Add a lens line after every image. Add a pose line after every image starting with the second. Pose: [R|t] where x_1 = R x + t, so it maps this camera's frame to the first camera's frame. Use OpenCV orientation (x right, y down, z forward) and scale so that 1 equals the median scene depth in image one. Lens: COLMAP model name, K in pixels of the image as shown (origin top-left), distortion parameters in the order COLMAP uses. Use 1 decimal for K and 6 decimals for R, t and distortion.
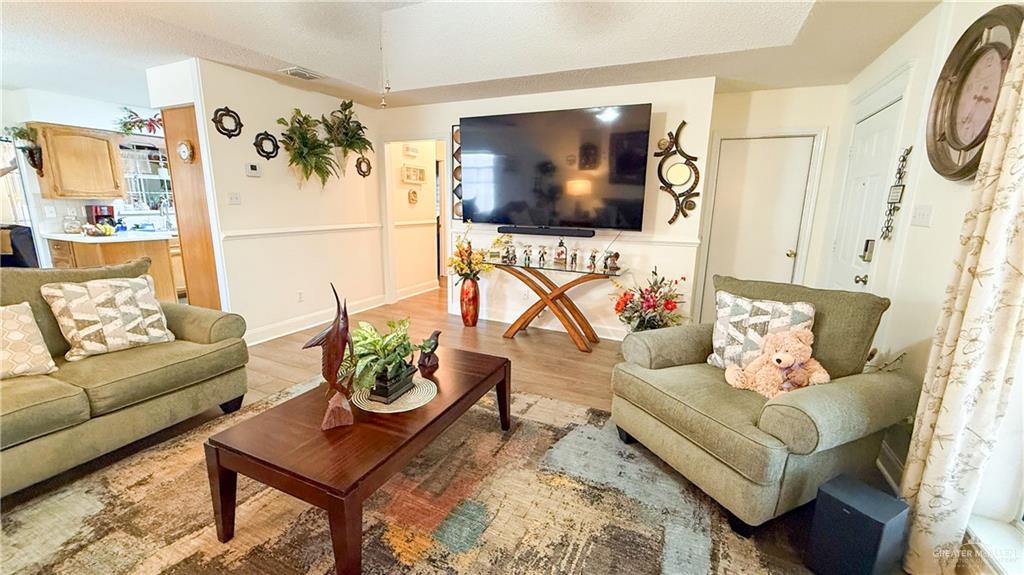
lens RADIAL K [[408.8, 0, 514.8], [0, 408.8, 288.3], [0, 0, 1]] dist [-0.002219, -0.000105]
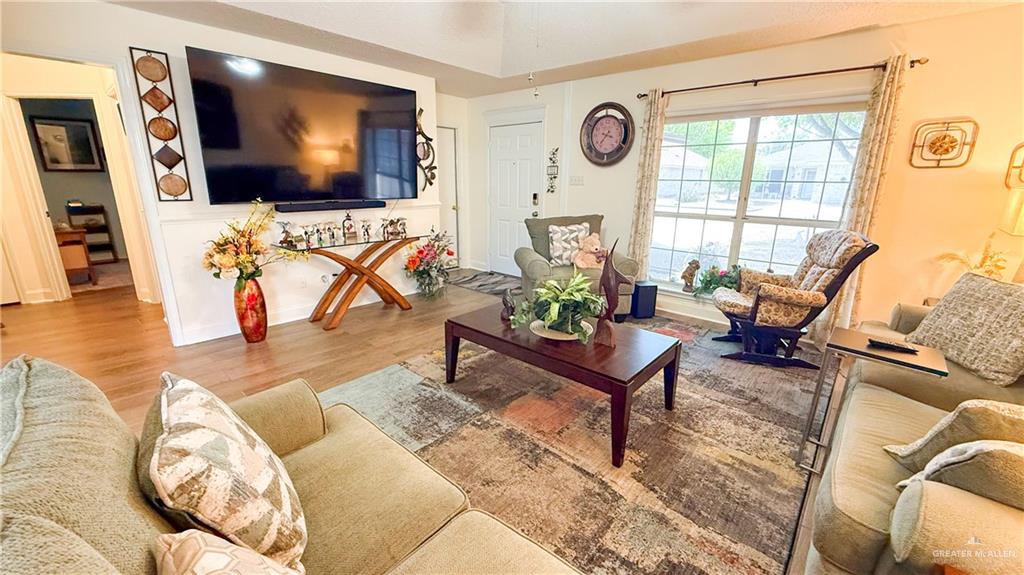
lens RADIAL K [[408.8, 0, 510.9], [0, 408.8, 286.8], [0, 0, 1]] dist [-0.002219, -0.000105]
pose [[0.291101, -0.261010, 0.920399, -0.788846], [0.189670, 0.958712, 0.211887, -0.092062], [-0.937702, 0.112892, 0.328588, 0.372504]]
